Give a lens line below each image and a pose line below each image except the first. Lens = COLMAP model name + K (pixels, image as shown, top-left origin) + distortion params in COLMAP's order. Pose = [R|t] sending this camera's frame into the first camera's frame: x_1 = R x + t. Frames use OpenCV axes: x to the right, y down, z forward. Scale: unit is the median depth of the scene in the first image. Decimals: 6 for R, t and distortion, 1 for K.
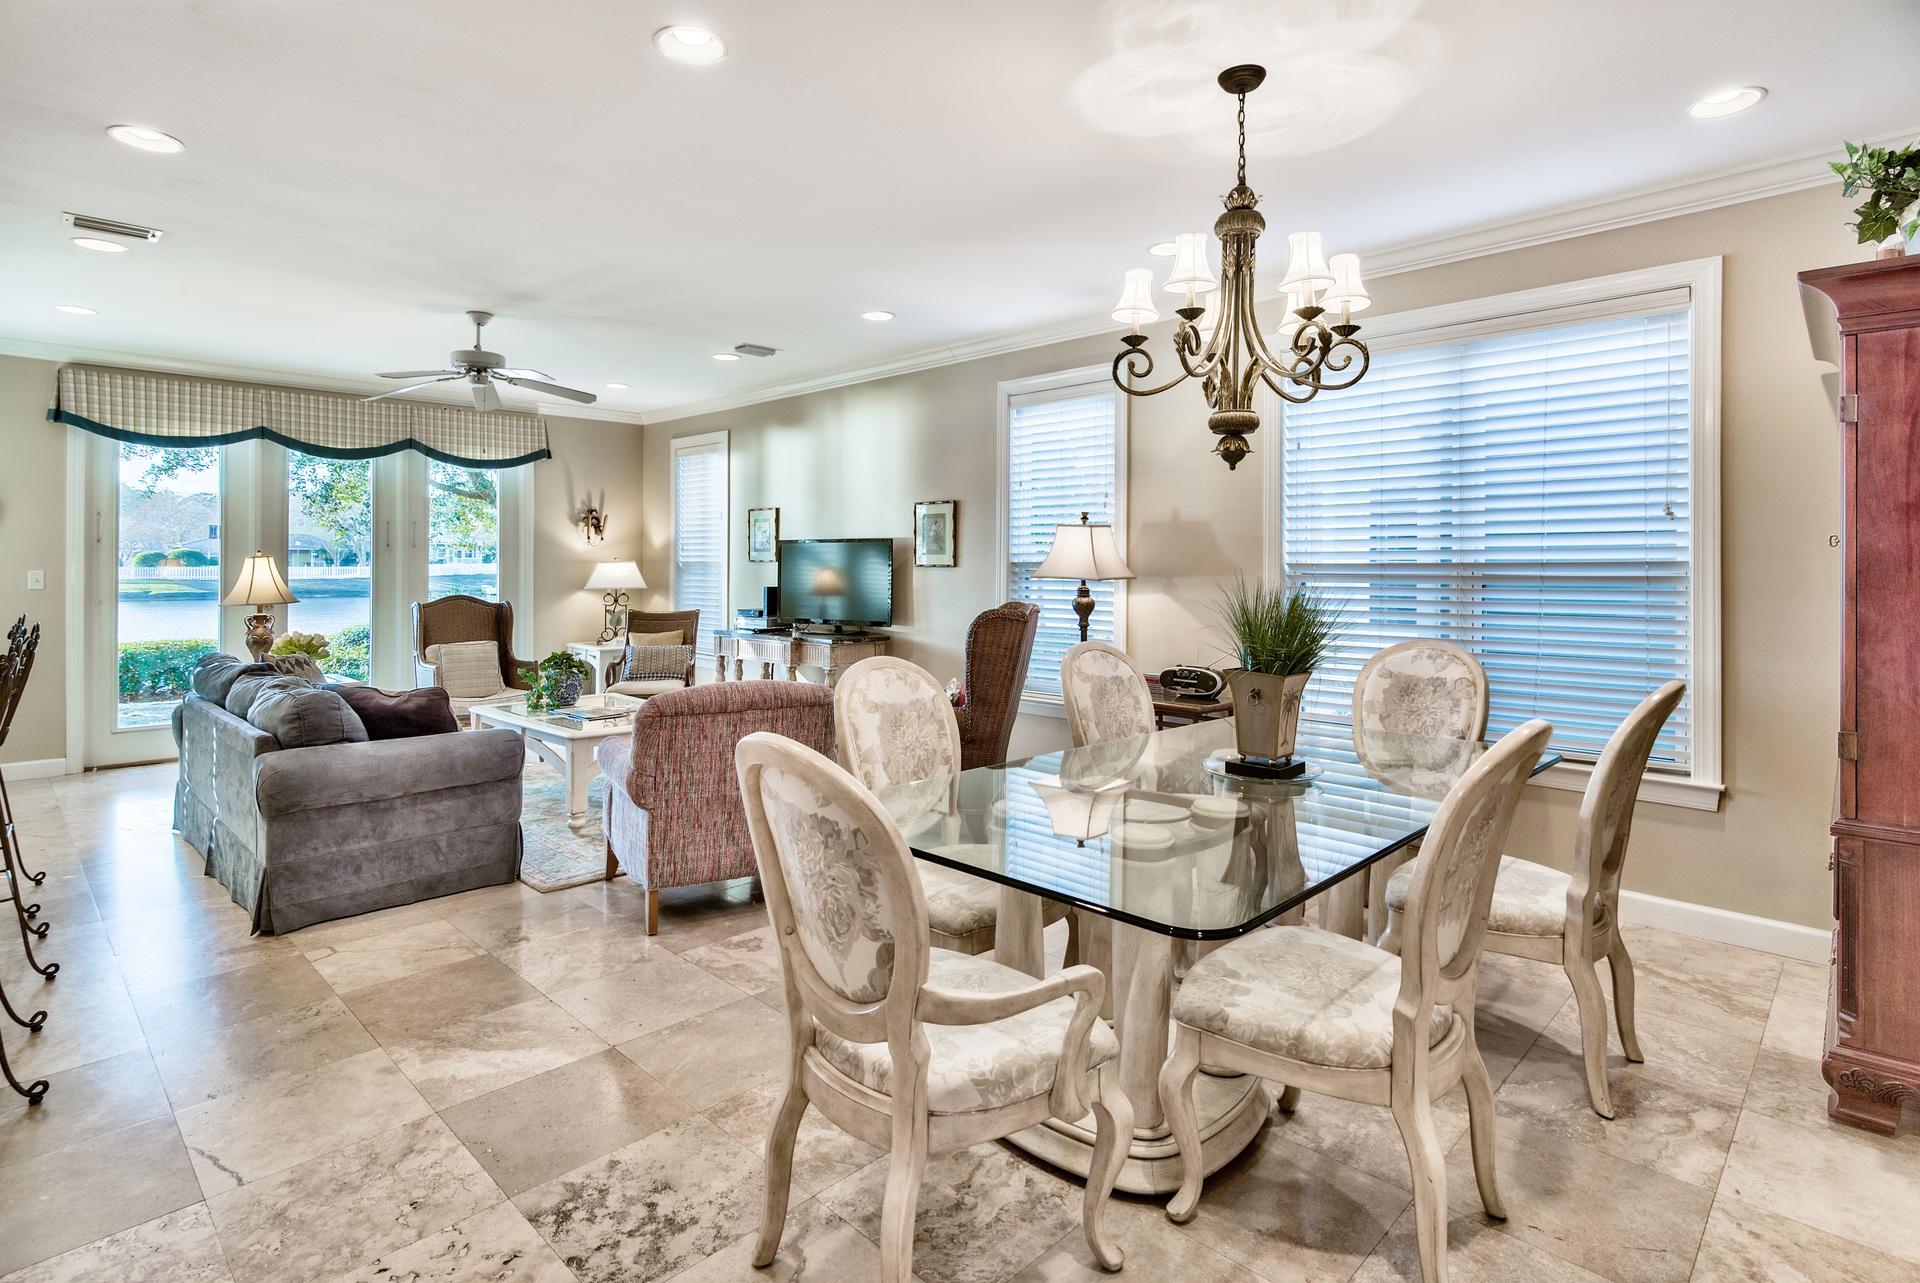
lens RADIAL K [[976.4, 0, 951.4], [0, 976.4, 557.5], [0, 0, 1]] dist [-0.010044, -0.000321]
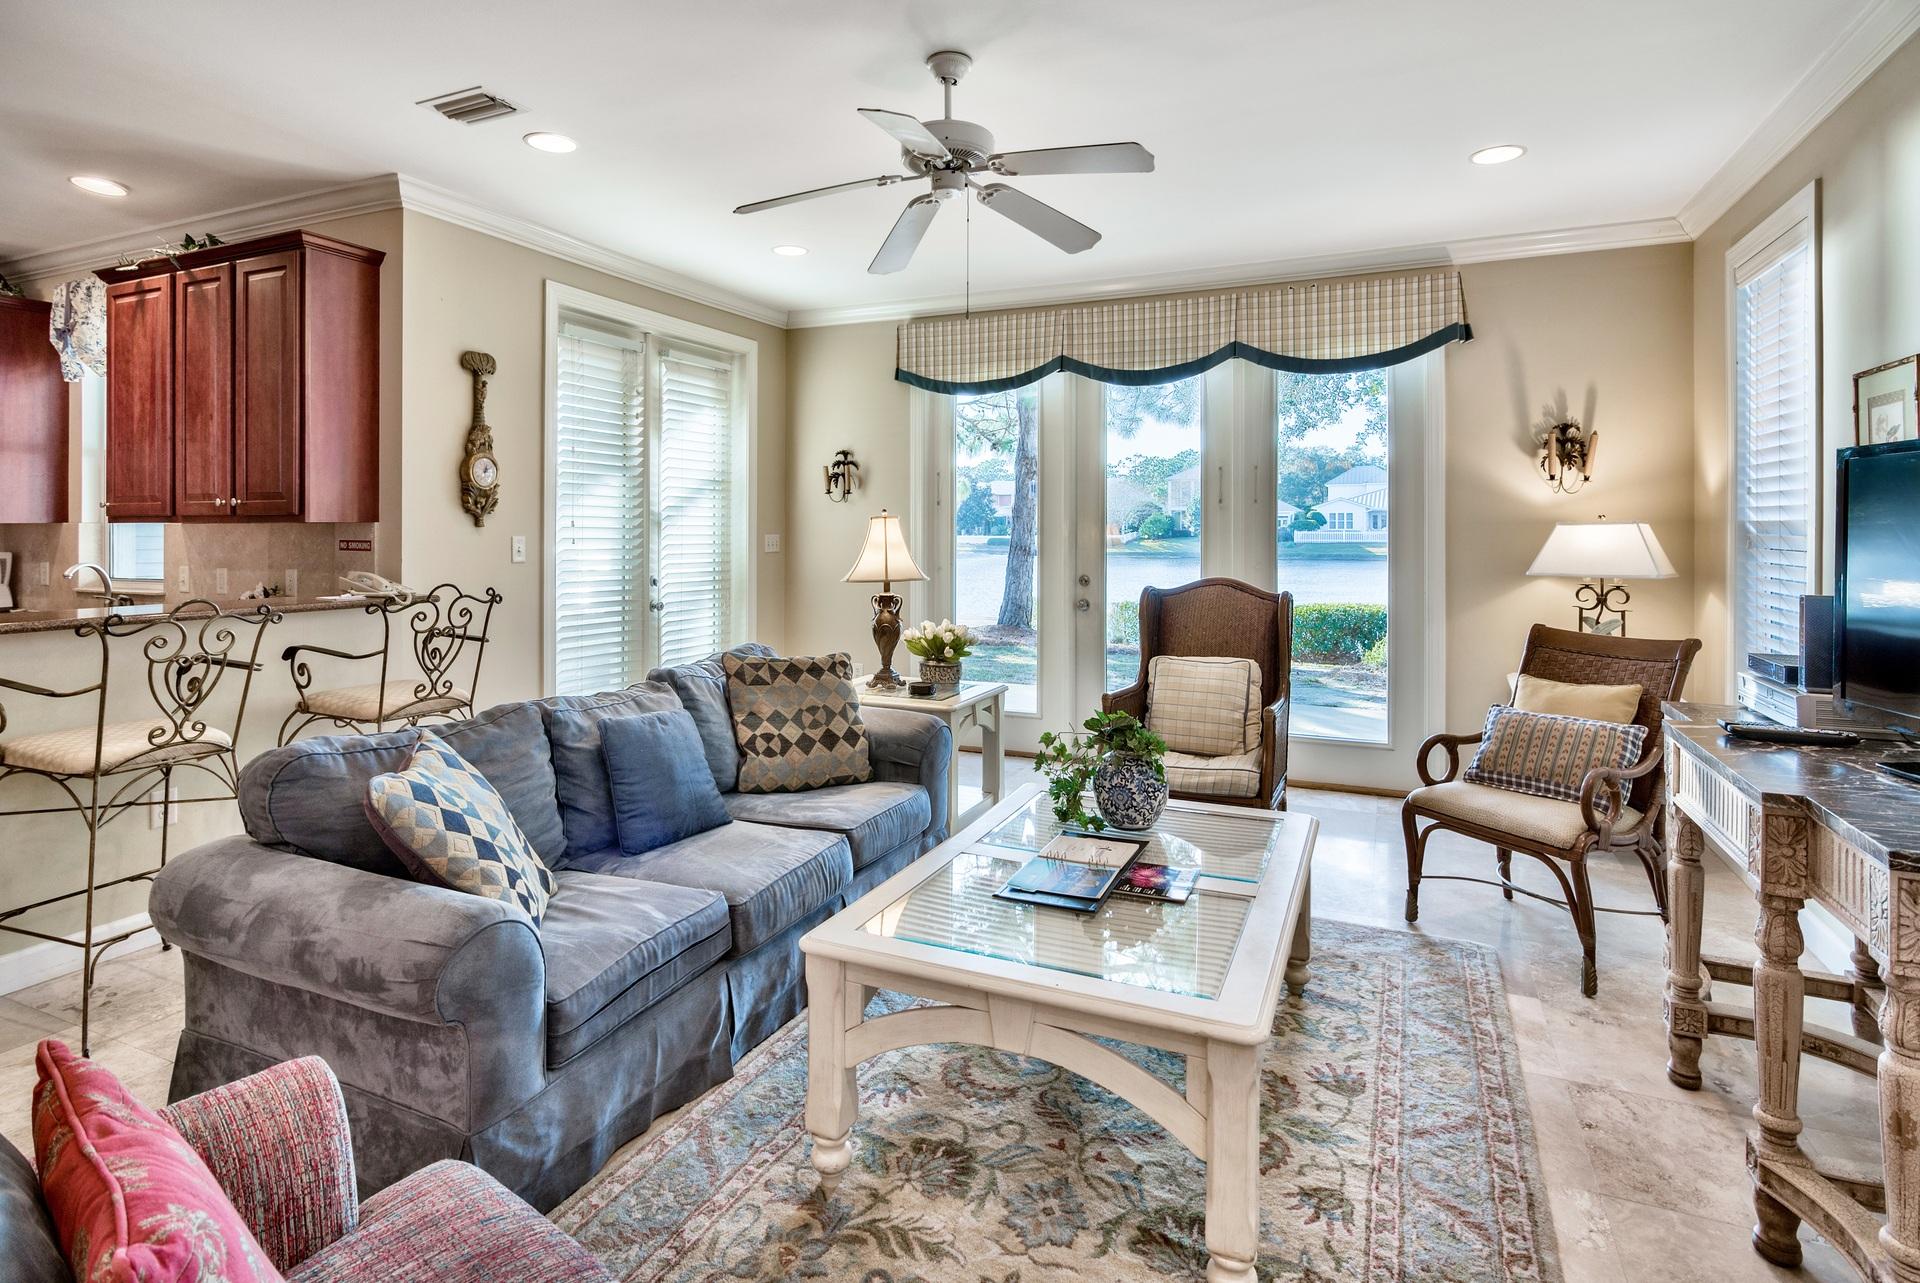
lens RADIAL K [[976.4, 0, 928.7], [0, 976.4, 533.0], [0, 0, 1]] dist [-0.010044, -0.000321]
pose [[0.348417, 0.003898, -0.937331, 0.008180], [0.006779, 0.999955, 0.006679, 0.006283], [0.937315, -0.008682, 0.348375, 0.751070]]
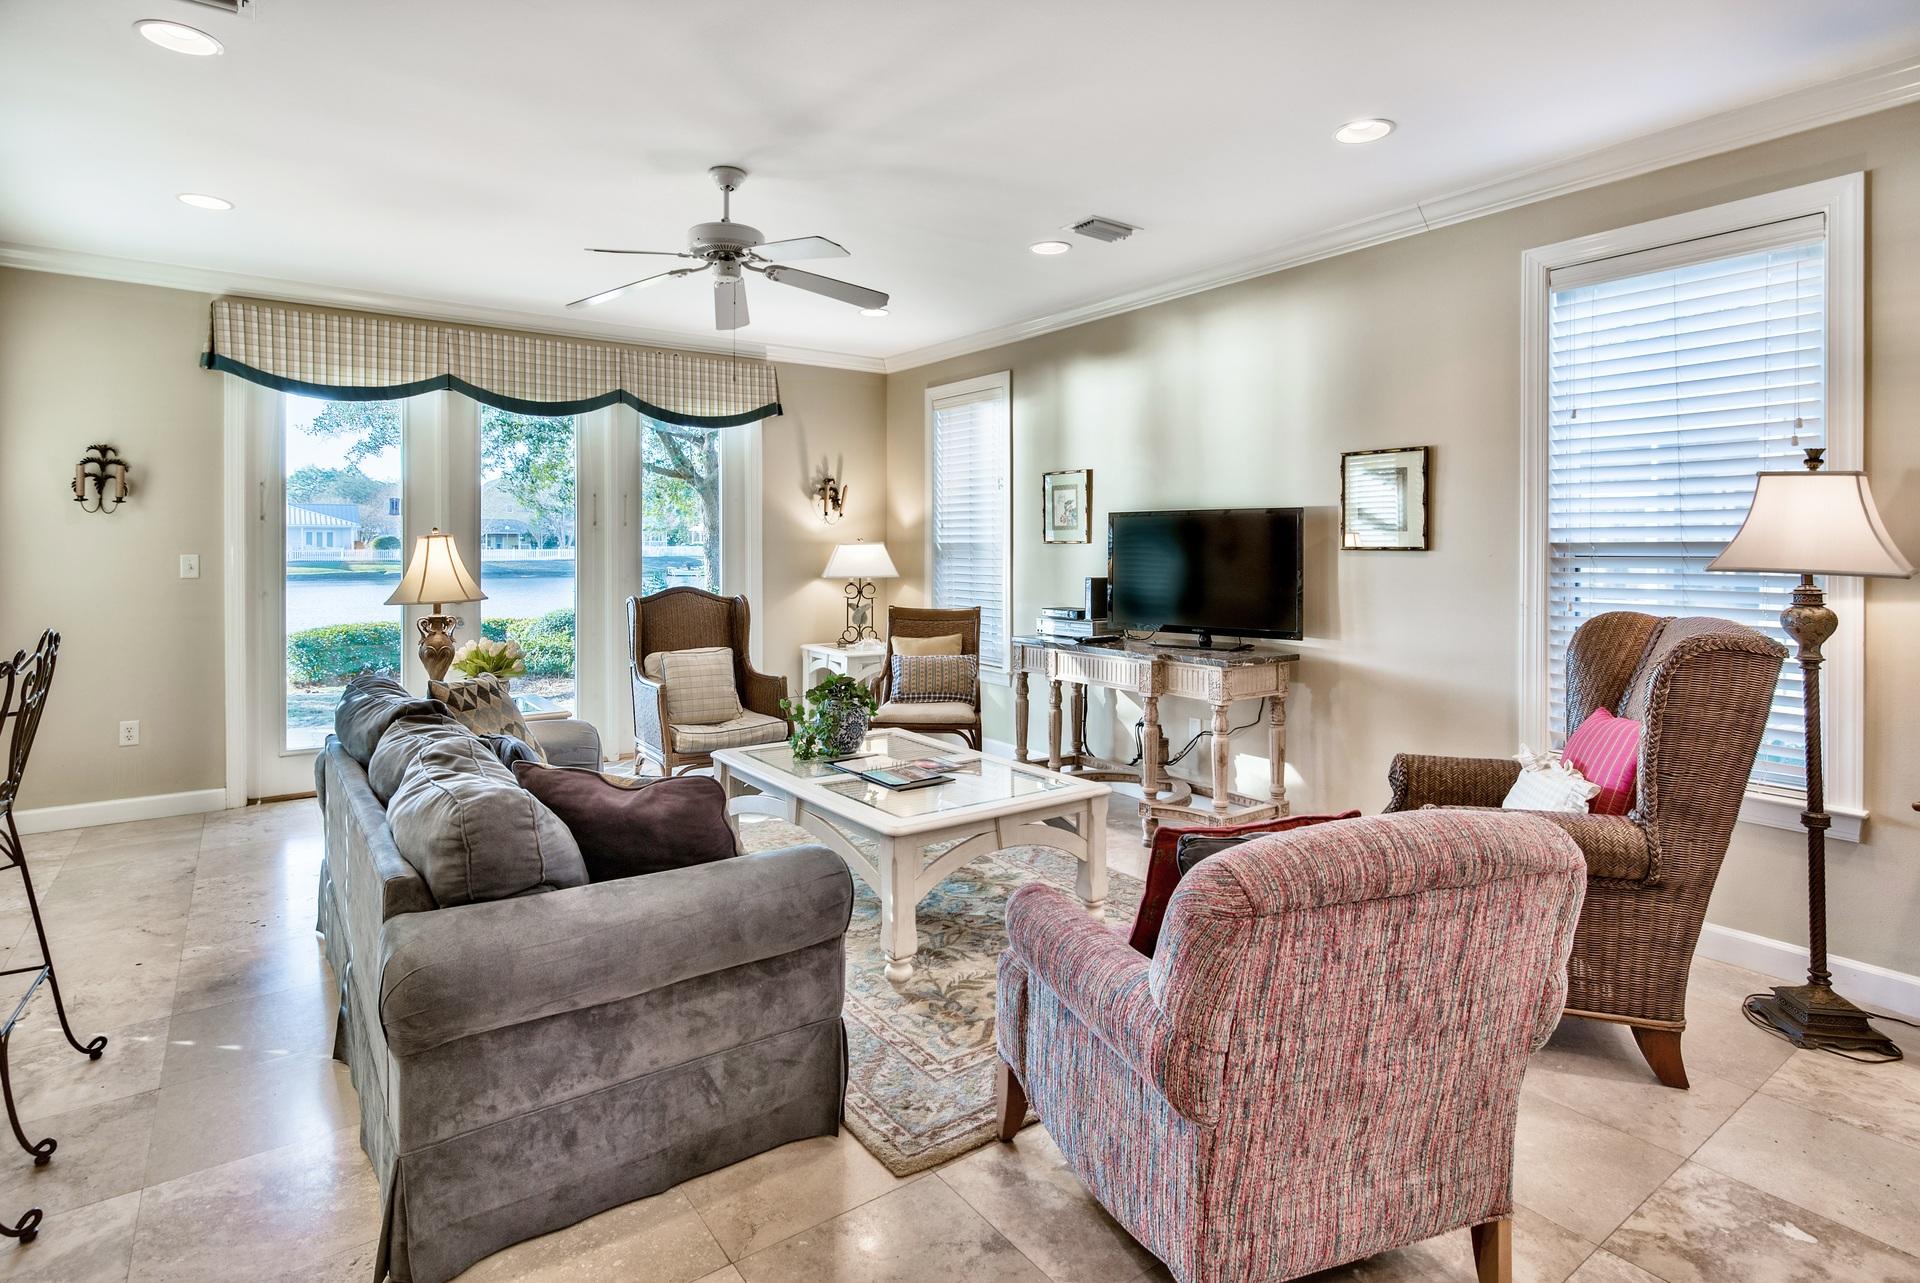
lens RADIAL K [[976.4, 0, 955.9], [0, 976.4, 554.4], [0, 0, 1]] dist [-0.010044, -0.000321]
pose [[0.987083, 0.000989, -0.160209, -0.207185], [0.001375, 0.999892, 0.014642, 0.002627], [0.160206, -0.014673, 0.986974, 0.335530]]
